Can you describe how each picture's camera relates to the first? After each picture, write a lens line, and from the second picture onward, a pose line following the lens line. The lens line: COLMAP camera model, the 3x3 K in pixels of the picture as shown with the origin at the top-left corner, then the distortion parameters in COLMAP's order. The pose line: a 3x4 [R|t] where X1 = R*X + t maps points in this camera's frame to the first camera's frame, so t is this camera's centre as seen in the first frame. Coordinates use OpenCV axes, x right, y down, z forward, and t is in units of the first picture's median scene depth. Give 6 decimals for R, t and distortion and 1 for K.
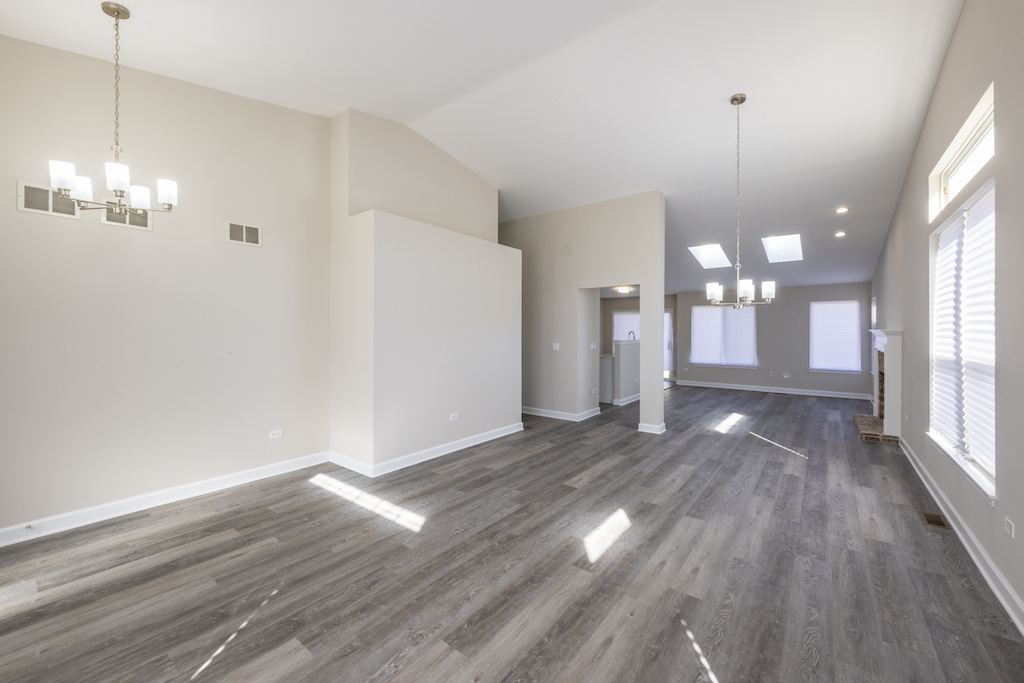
lens RADIAL K [[402.9, 0, 512.4], [0, 402.9, 335.0], [0, 0, 1]] dist [-0.001850, -0.000191]
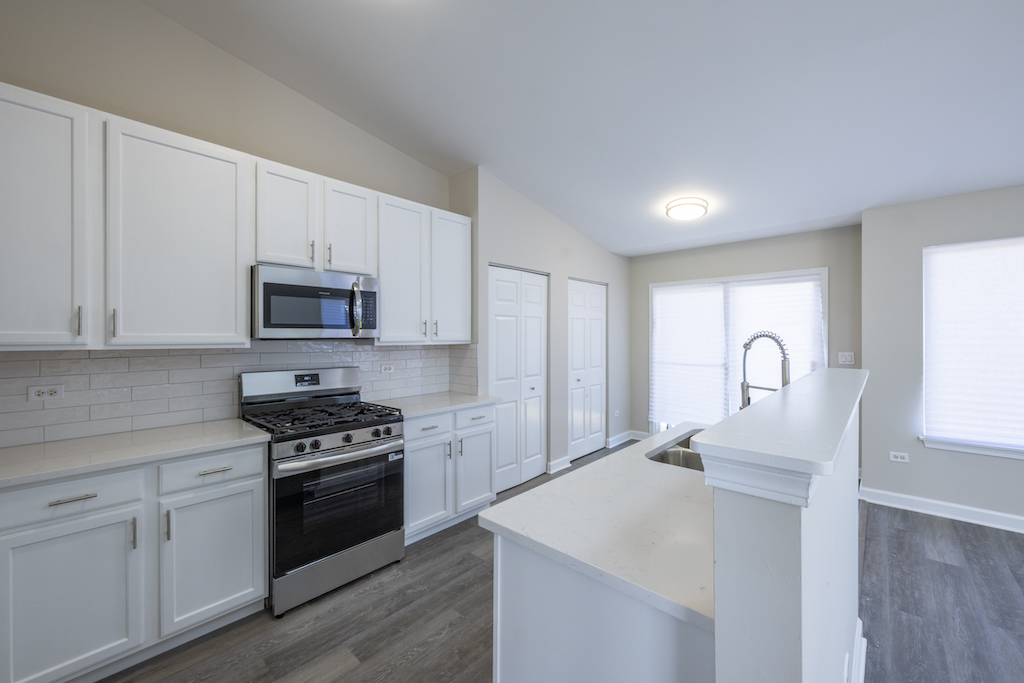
lens RADIAL K [[402.9, 0, 512.4], [0, 402.9, 335.0], [0, 0, 1]] dist [-0.001850, -0.000191]
pose [[0.996613, -0.008901, -0.081747, 0.183925], [0.008415, 0.999945, -0.006292, -0.008388], [0.081798, 0.005583, 0.996633, 0.758357]]
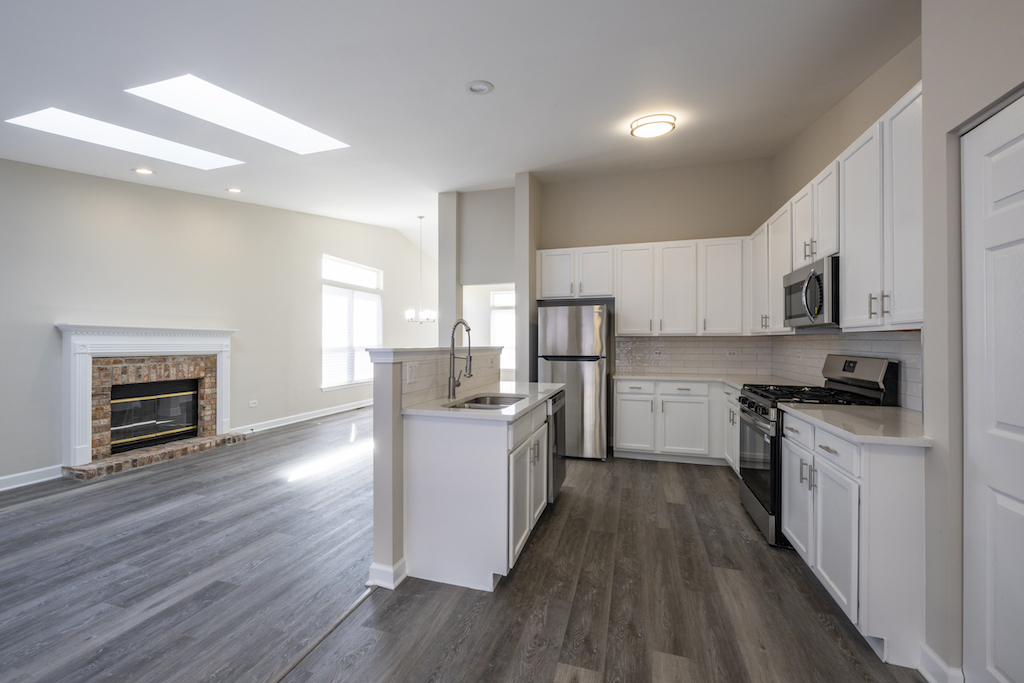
lens RADIAL K [[406.2, 0, 516.0], [0, 406.2, 342.2], [0, 0, 1]] dist [-0.000218, 0.000056]
pose [[-0.930810, -0.007753, -0.365422, 0.345609], [-0.008250, 0.999966, -0.000201, 0.005258], [0.365411, 0.002828, -0.930842, 1.213007]]
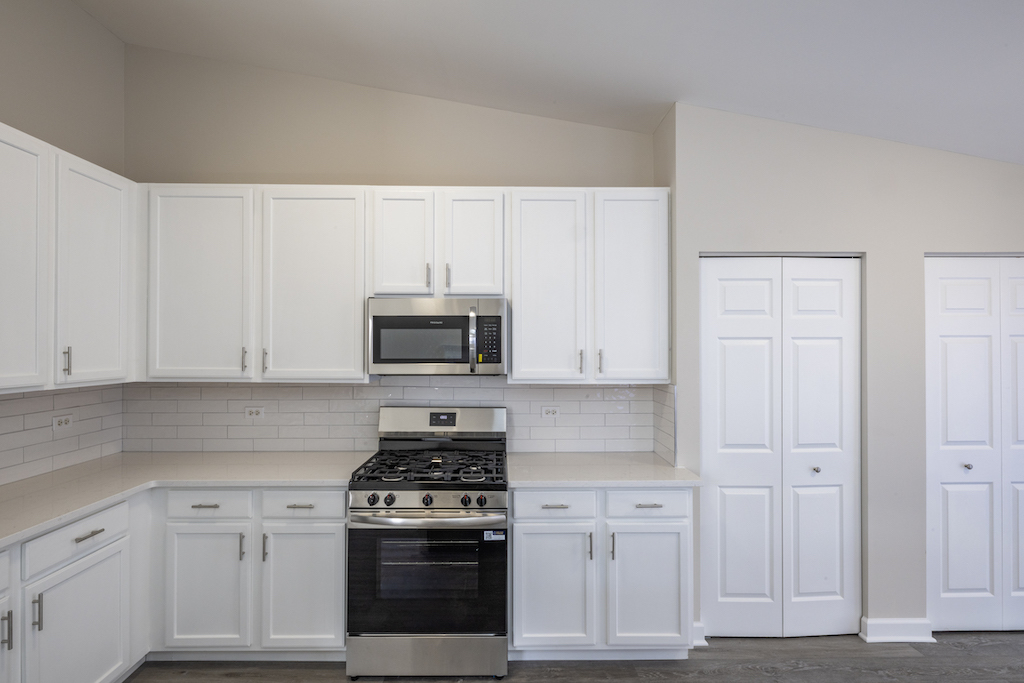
lens RADIAL K [[488.7, 0, 512.0], [0, 488.7, 341.5], [0, 0, 1]] dist [-0.000431, -0.000026]
pose [[0.623592, -0.013304, -0.781637, 0.281311], [-0.000655, 0.999846, -0.017540, -0.022833], [0.781750, 0.011450, 0.623487, 0.872160]]
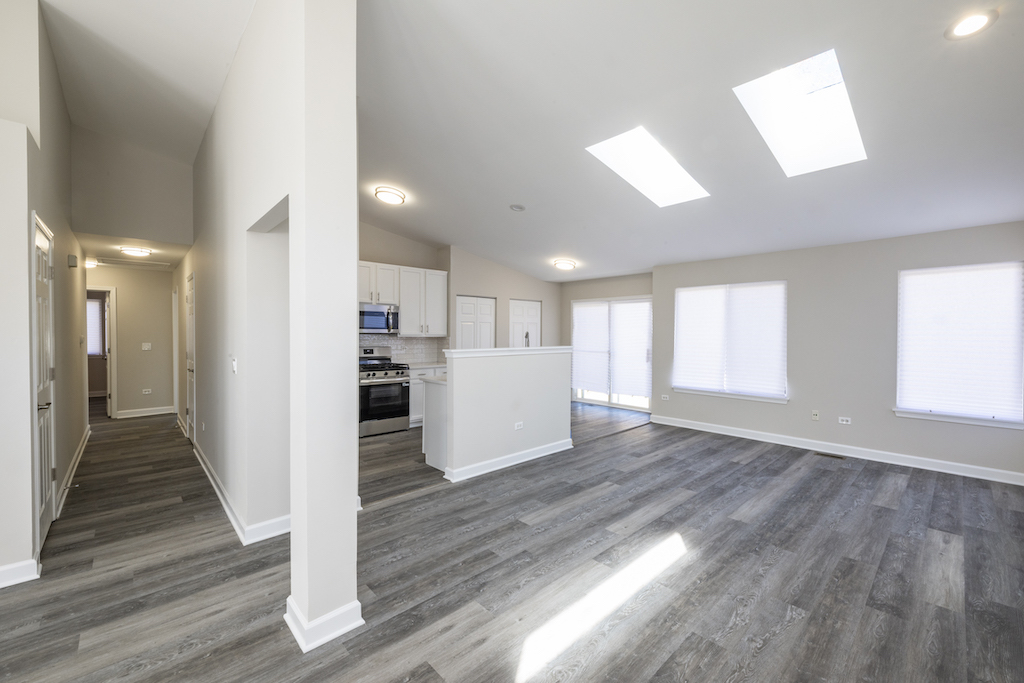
lens RADIAL K [[412.3, 0, 512.3], [0, 412.3, 337.8], [0, 0, 1]] dist [-0.001984, 0.000337]
pose [[0.987105, 0.000465, -0.160073, 0.347129], [0.000729, 0.999972, 0.007401, -0.006228], [0.160072, -0.007422, 0.987077, 0.419744]]
